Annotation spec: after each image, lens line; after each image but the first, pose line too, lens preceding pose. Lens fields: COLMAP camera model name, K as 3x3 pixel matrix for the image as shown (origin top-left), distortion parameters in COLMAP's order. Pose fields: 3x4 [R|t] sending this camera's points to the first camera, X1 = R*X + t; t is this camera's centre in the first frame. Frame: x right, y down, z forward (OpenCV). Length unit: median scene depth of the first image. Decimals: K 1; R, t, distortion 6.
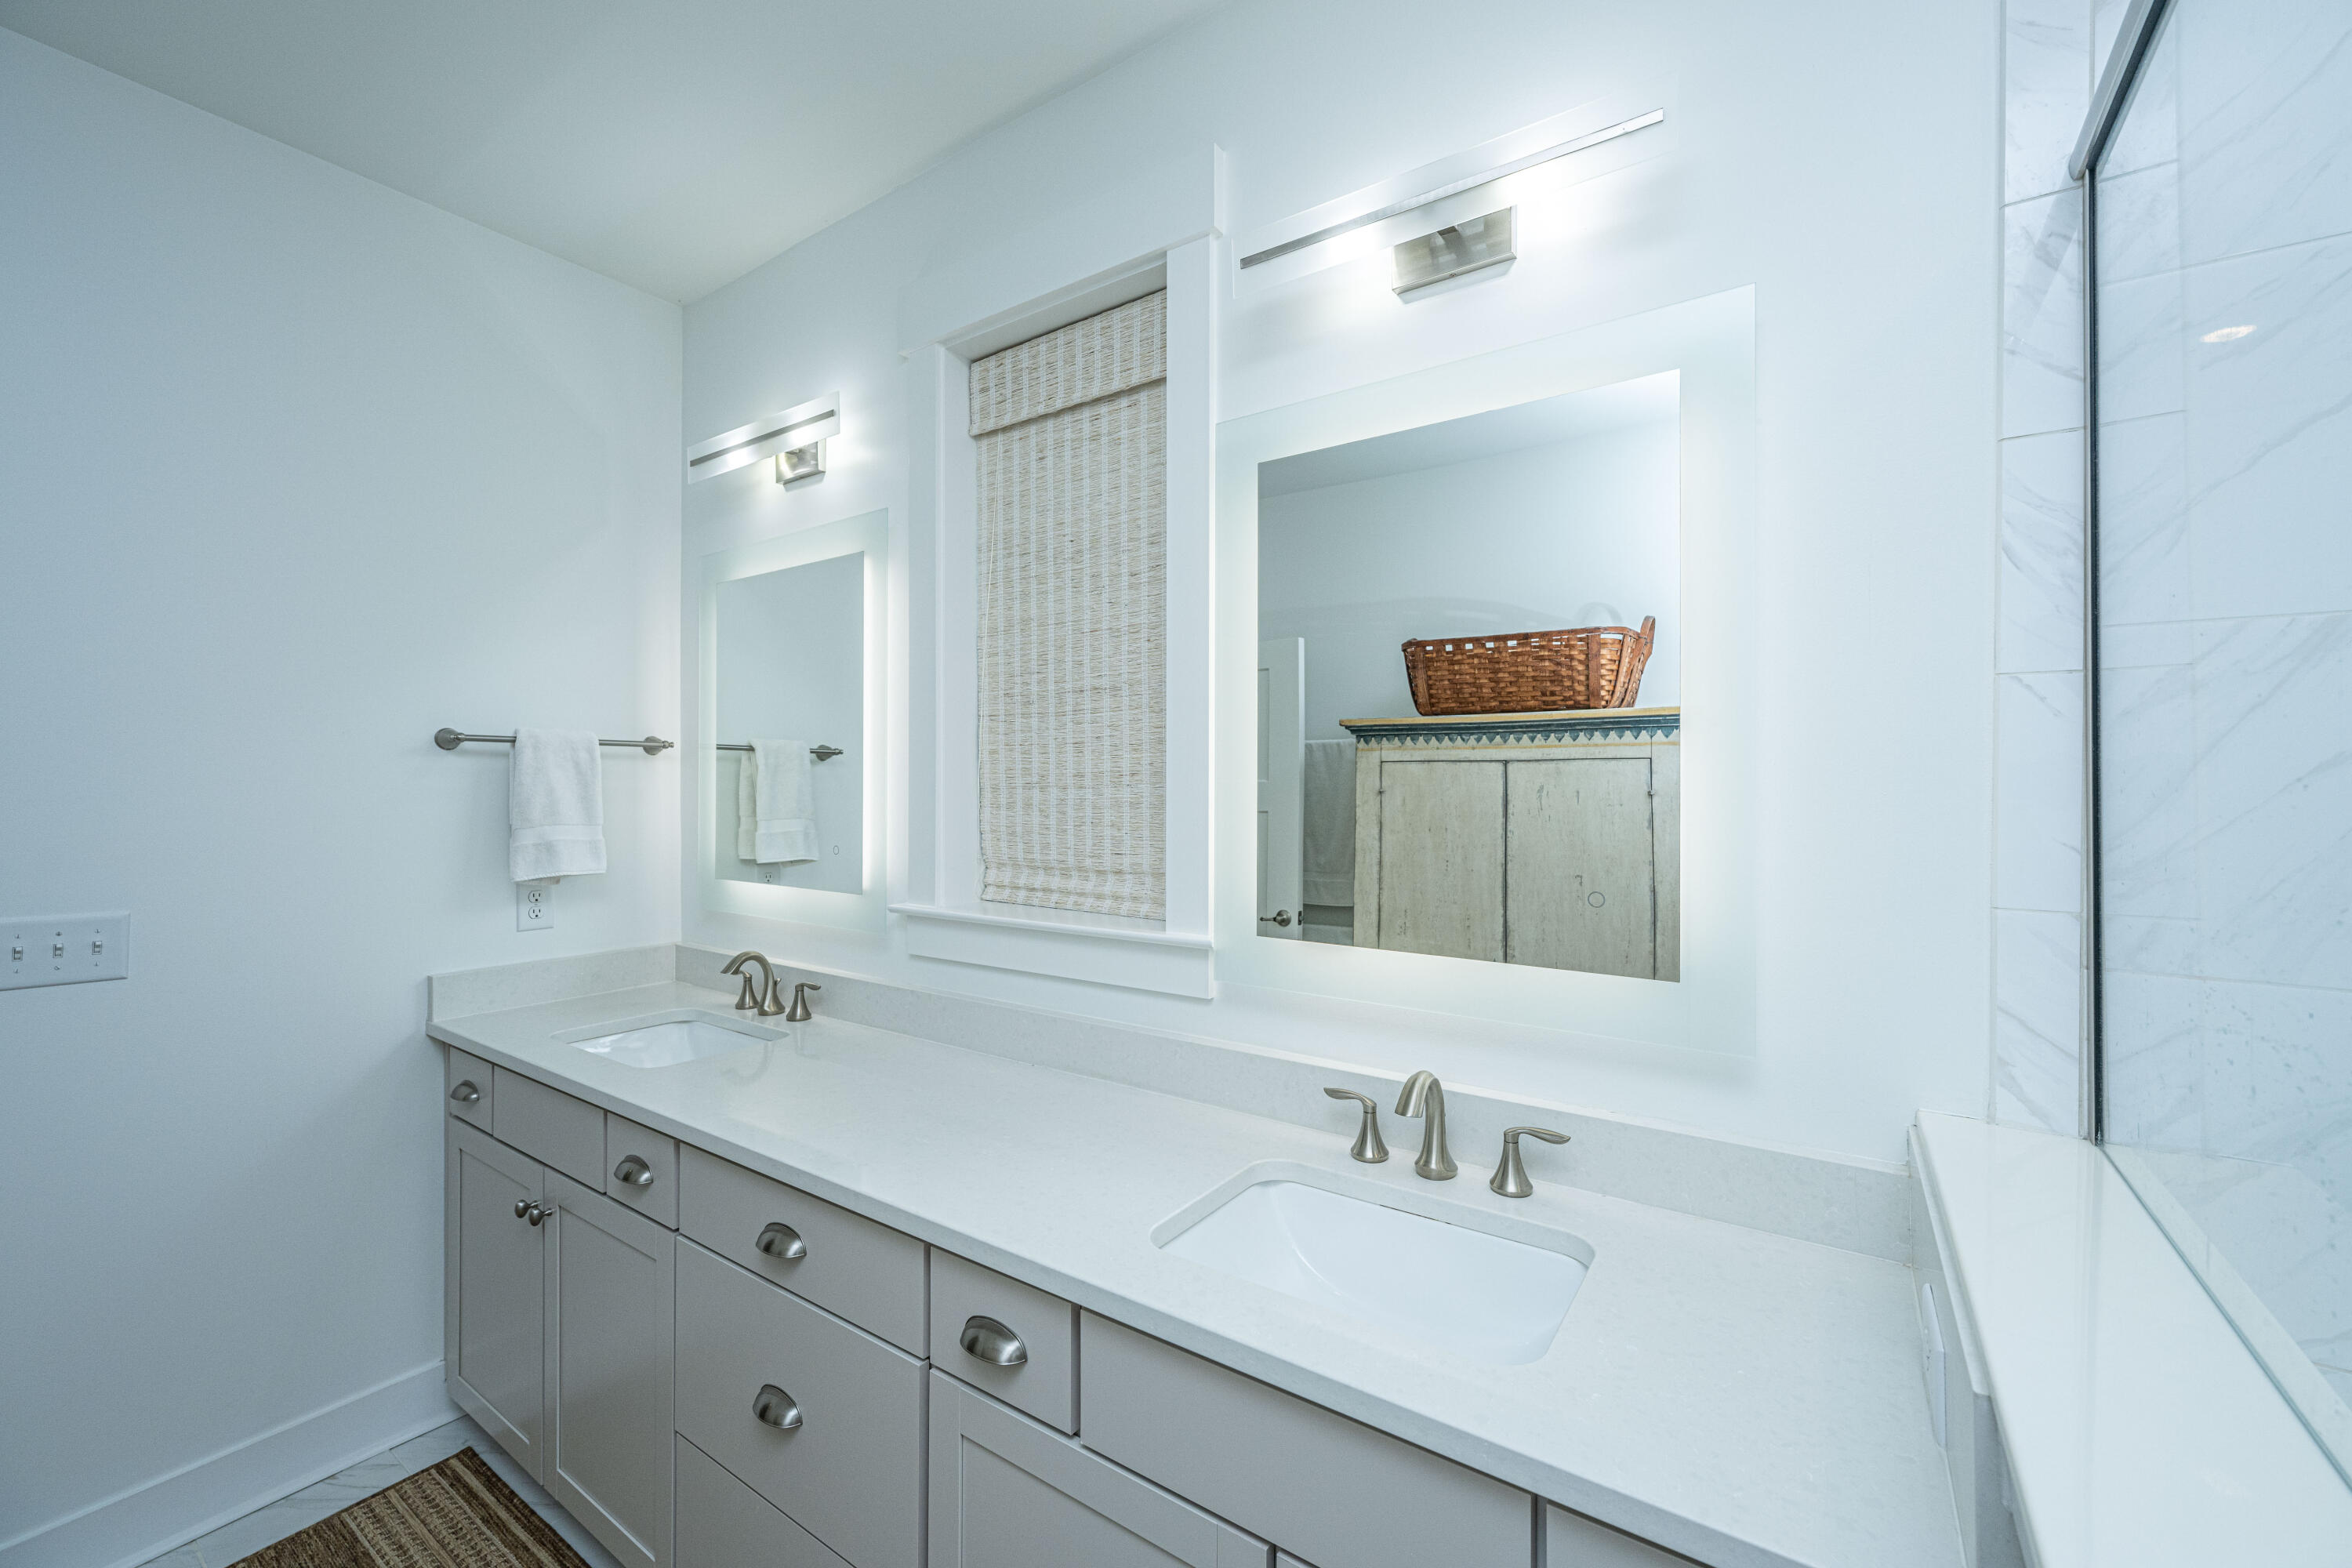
lens RADIAL K [[957.0, 0, 1176.0], [0, 957.0, 784.0], [0, 0, 1]] dist [0.001002, -0.000007]
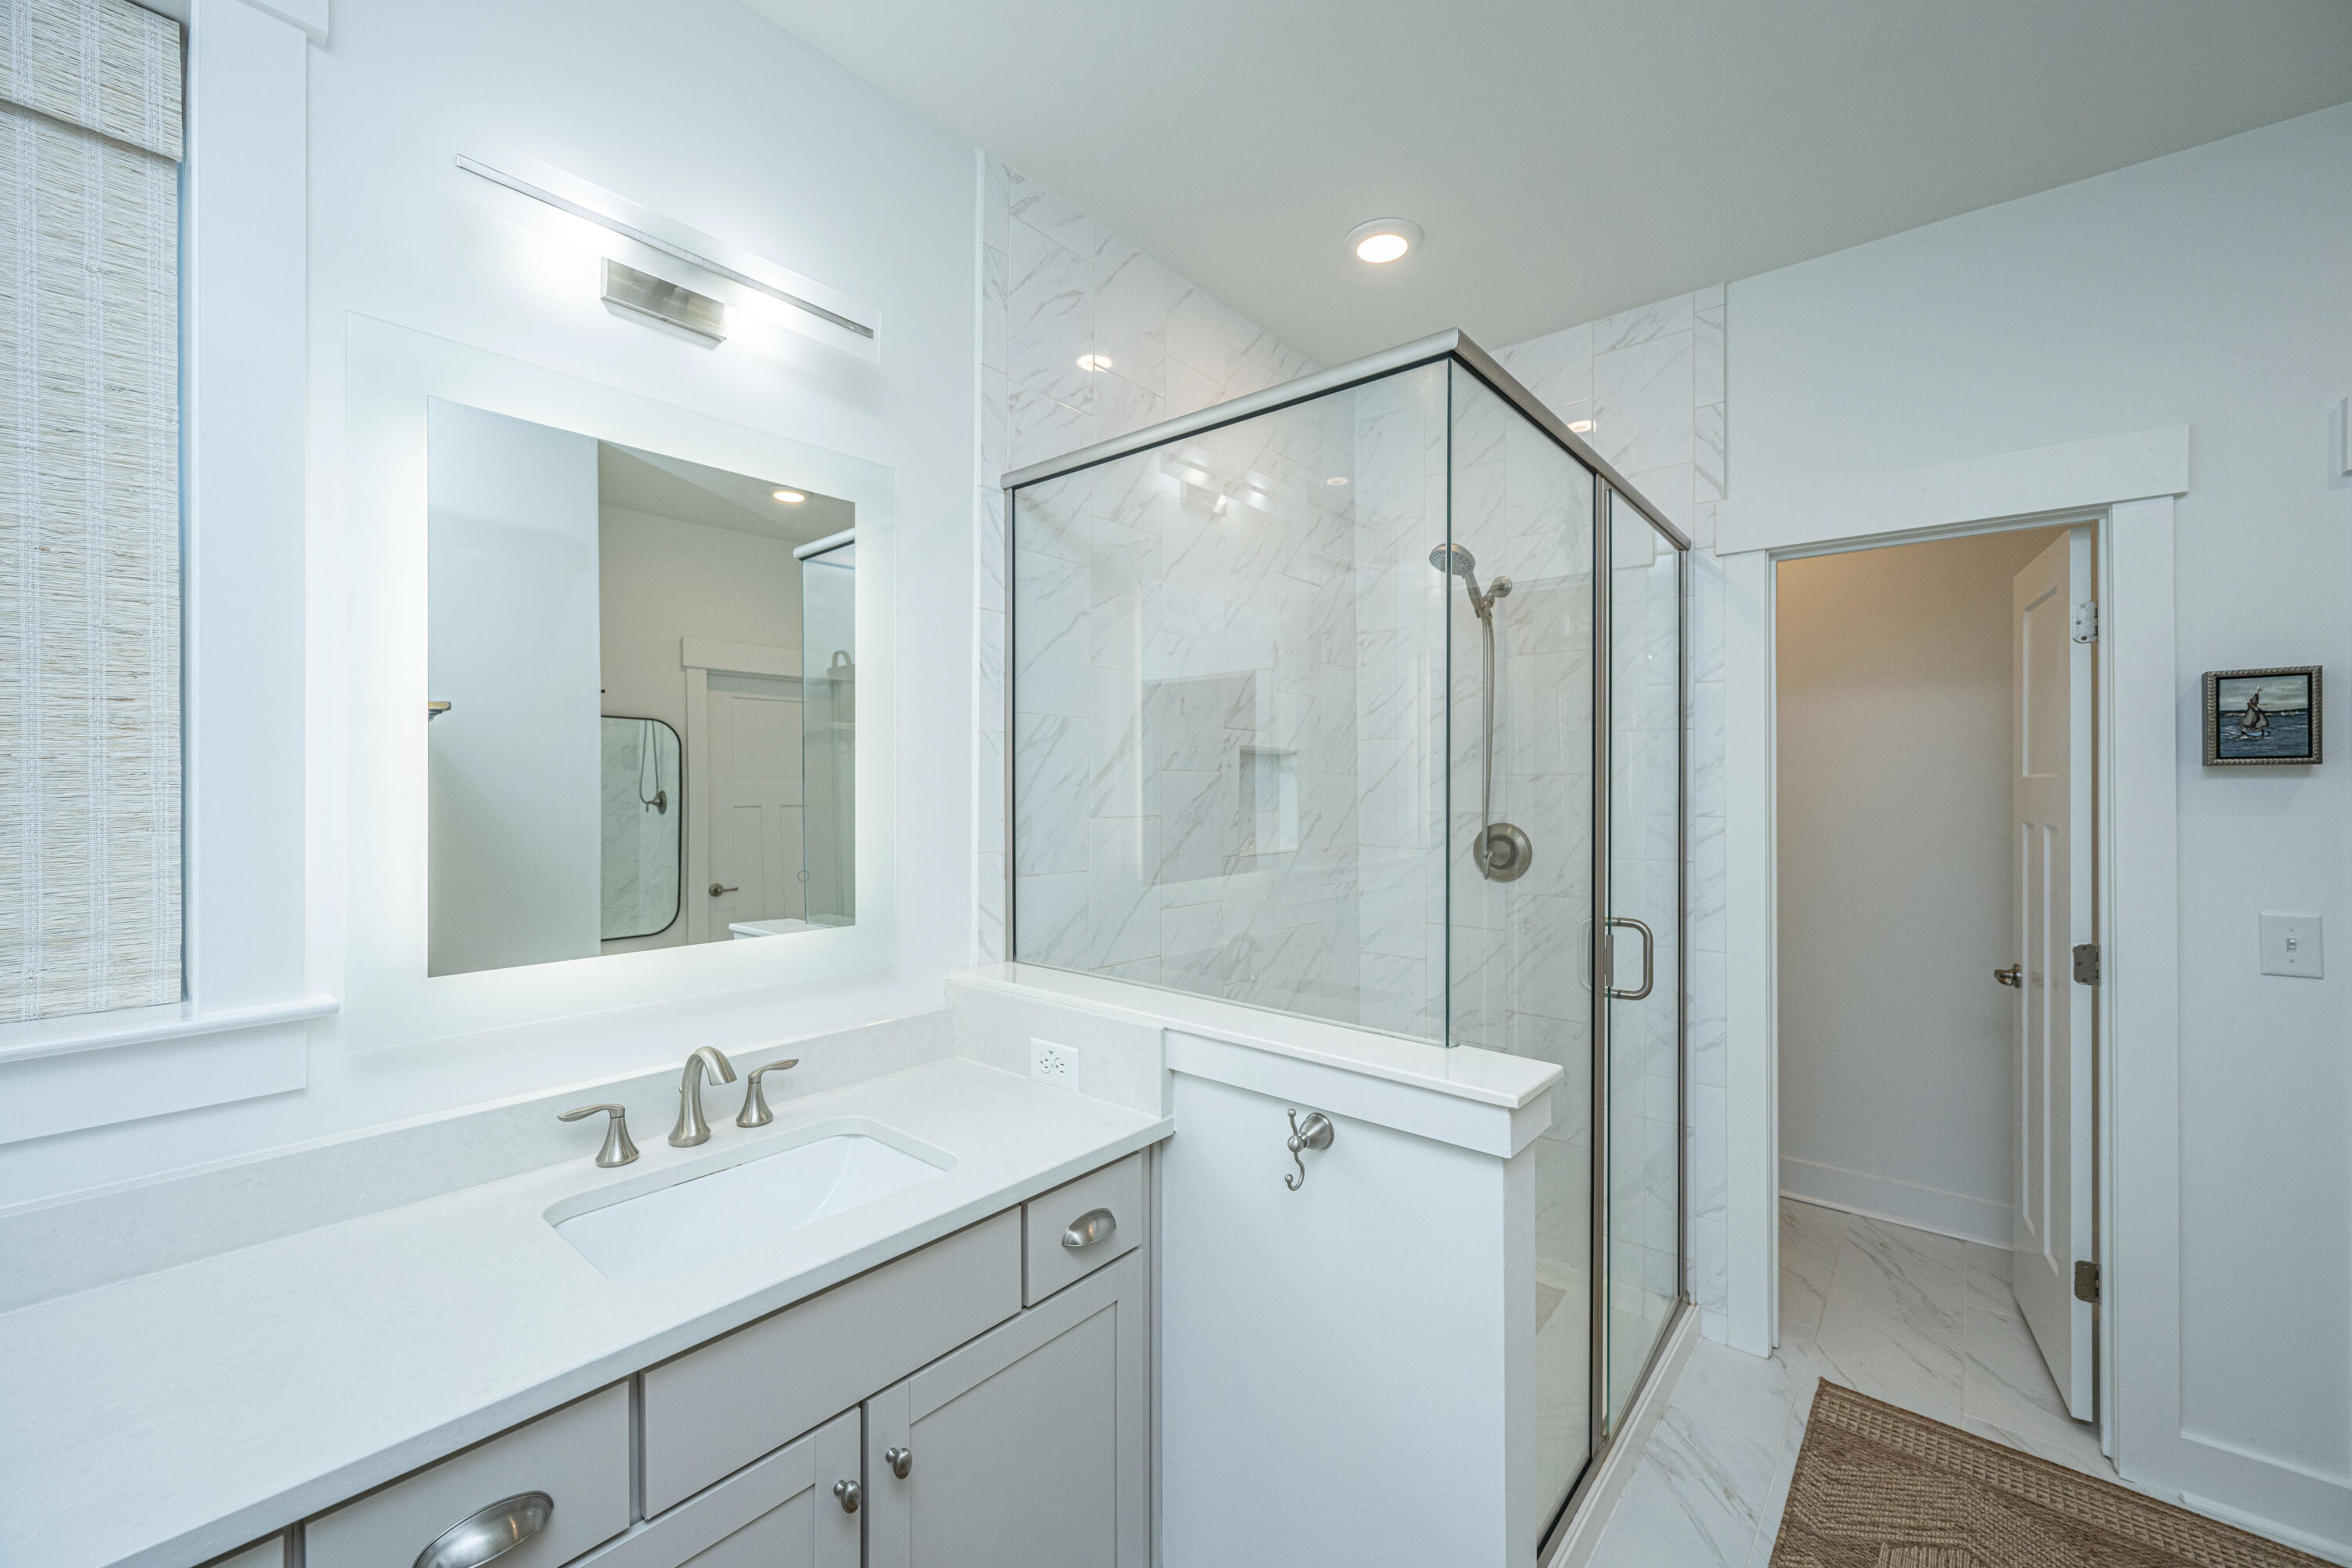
lens RADIAL K [[957.0, 0, 1176.0], [0, 957.0, 784.0], [0, 0, 1]] dist [0.001002, -0.000007]
pose [[0.083688, -0.000754, 0.996492, -0.748430], [-0.000212, 1.000000, 0.000775, -0.006977], [-0.996492, -0.000276, 0.083688, 0.329530]]
